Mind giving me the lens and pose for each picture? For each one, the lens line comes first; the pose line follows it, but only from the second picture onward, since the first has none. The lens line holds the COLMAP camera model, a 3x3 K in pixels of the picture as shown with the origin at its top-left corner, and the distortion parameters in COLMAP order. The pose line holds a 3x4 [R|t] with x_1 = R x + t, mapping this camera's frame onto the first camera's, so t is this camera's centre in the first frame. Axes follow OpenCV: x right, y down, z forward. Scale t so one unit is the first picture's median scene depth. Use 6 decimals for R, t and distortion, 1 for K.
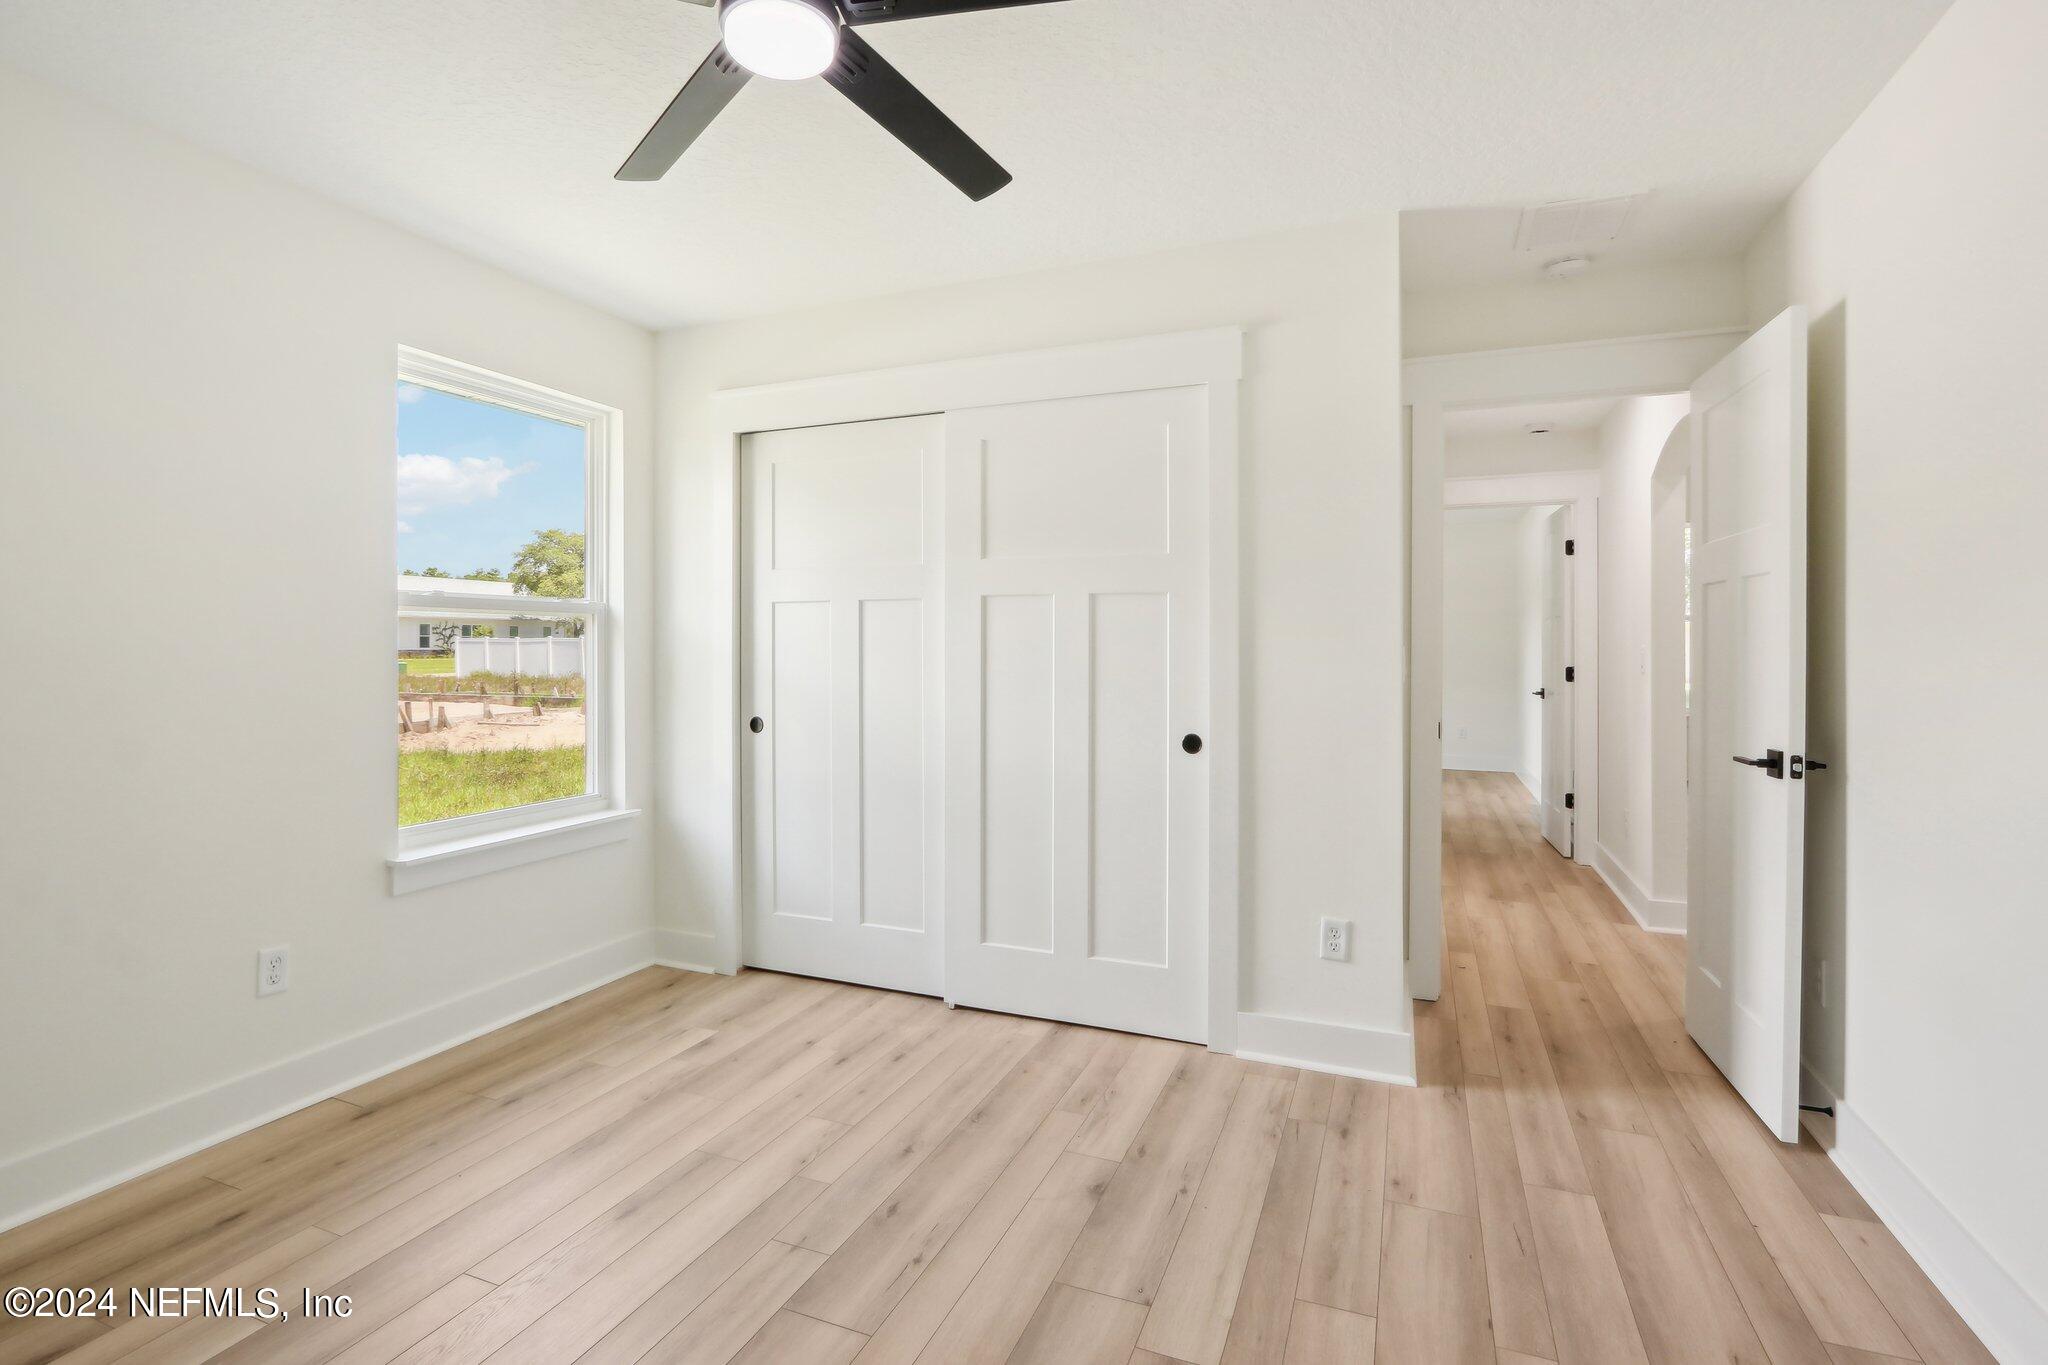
lens RADIAL K [[975.1, 0, 1004.8], [0, 975.1, 685.5], [0, 0, 1]] dist [-0.015594, 0.002059]
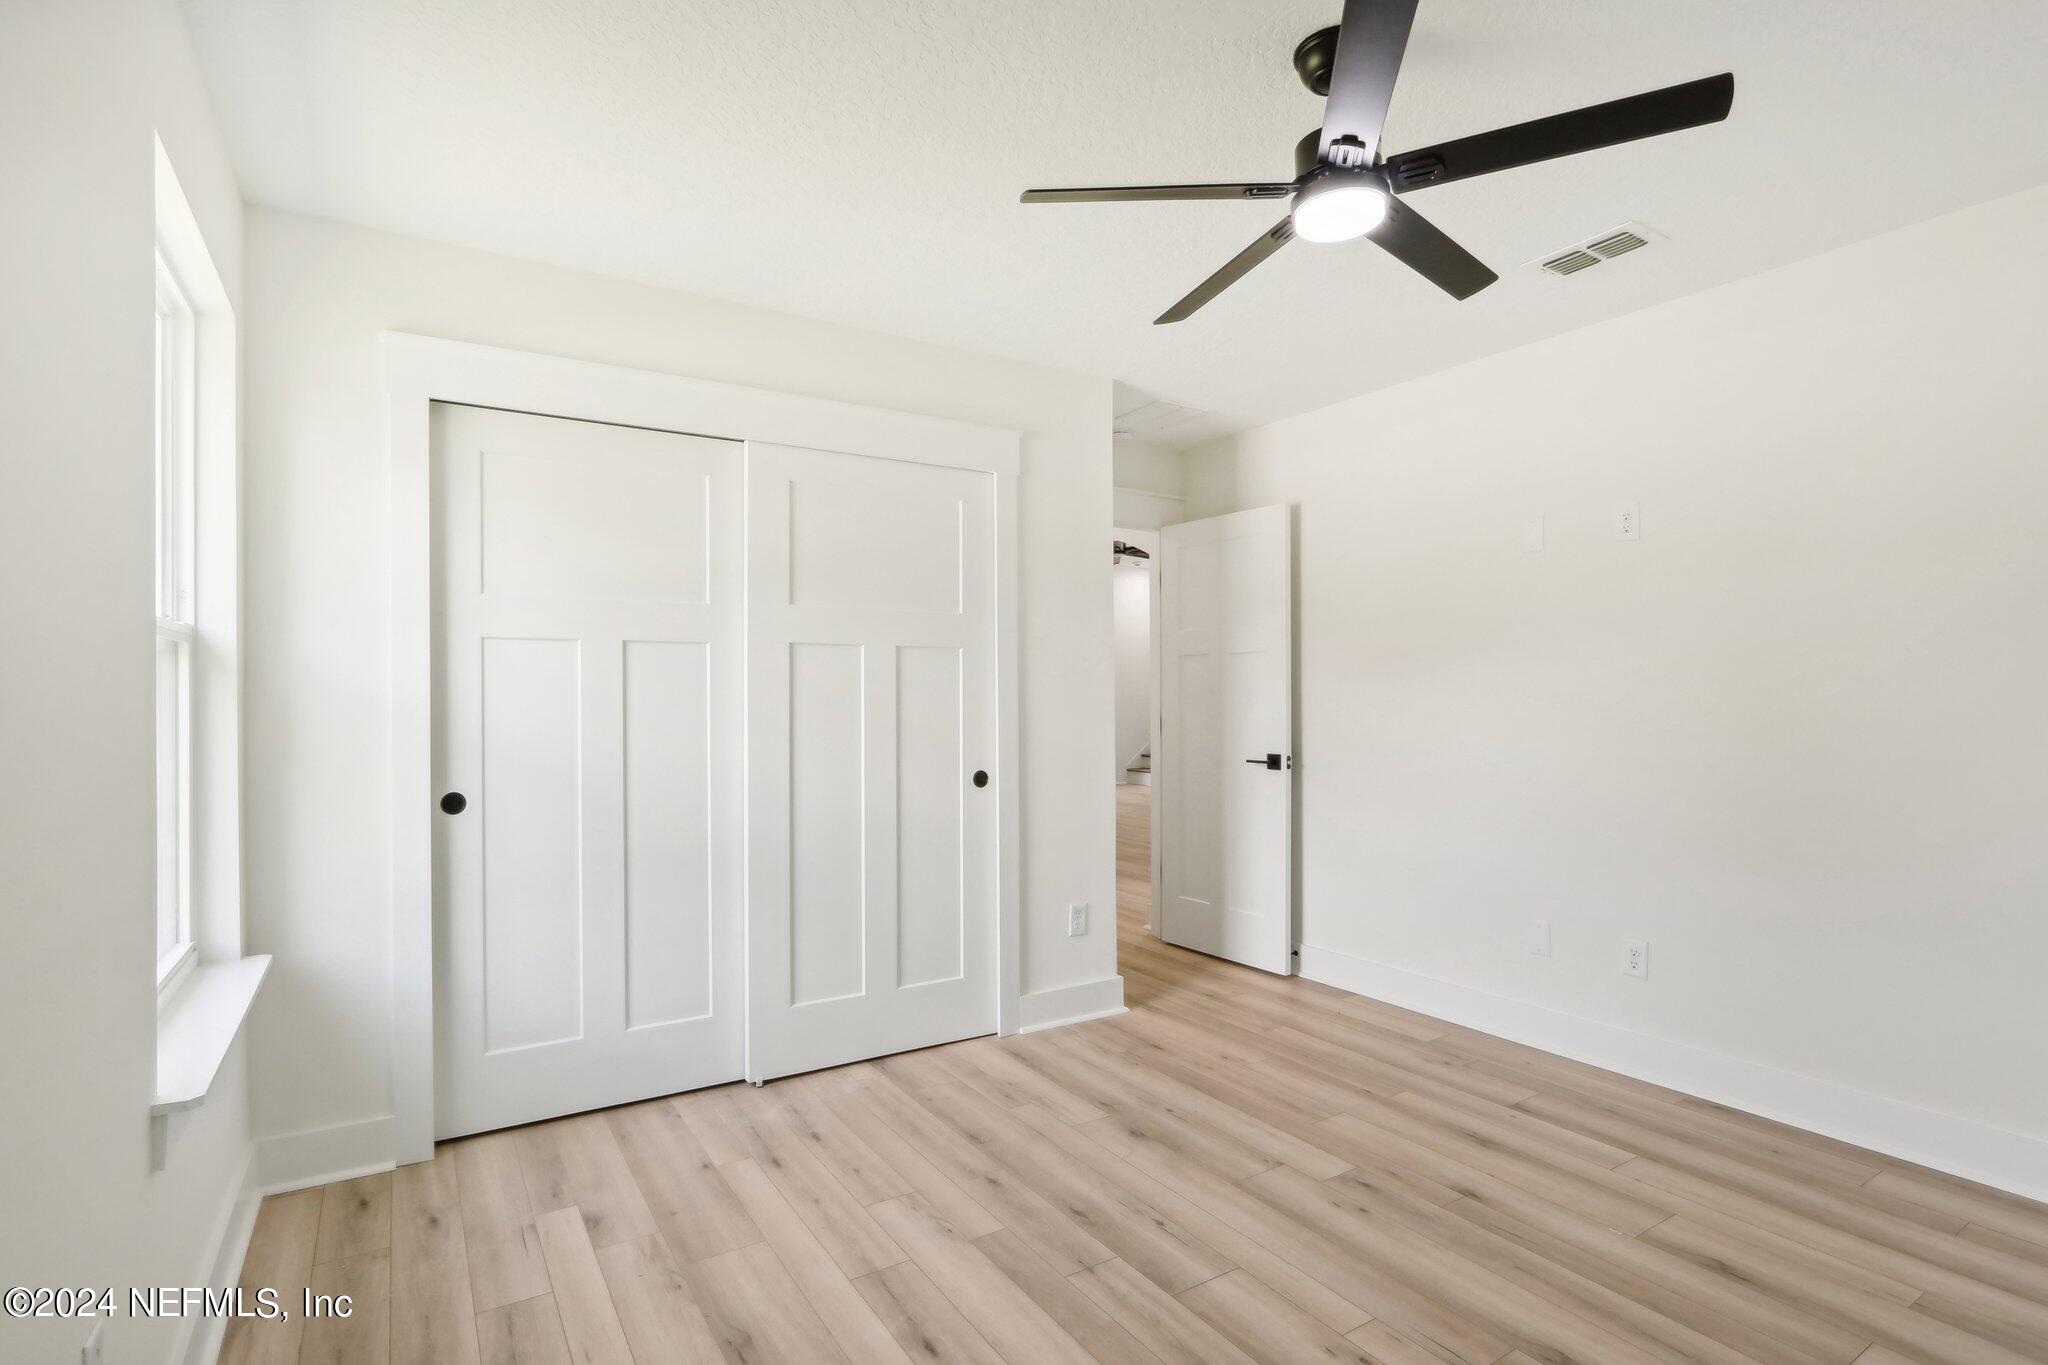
lens RADIAL K [[971.4, 0, 991.2], [0, 971.4, 728.0], [0, 0, 1]] dist [-0.016432, 0.000583]
pose [[0.586501, -0.029294, 0.809418, -0.753571], [0.032115, 0.999401, 0.012900, -0.015785], [-0.809311, 0.018429, 0.587091, 0.313177]]
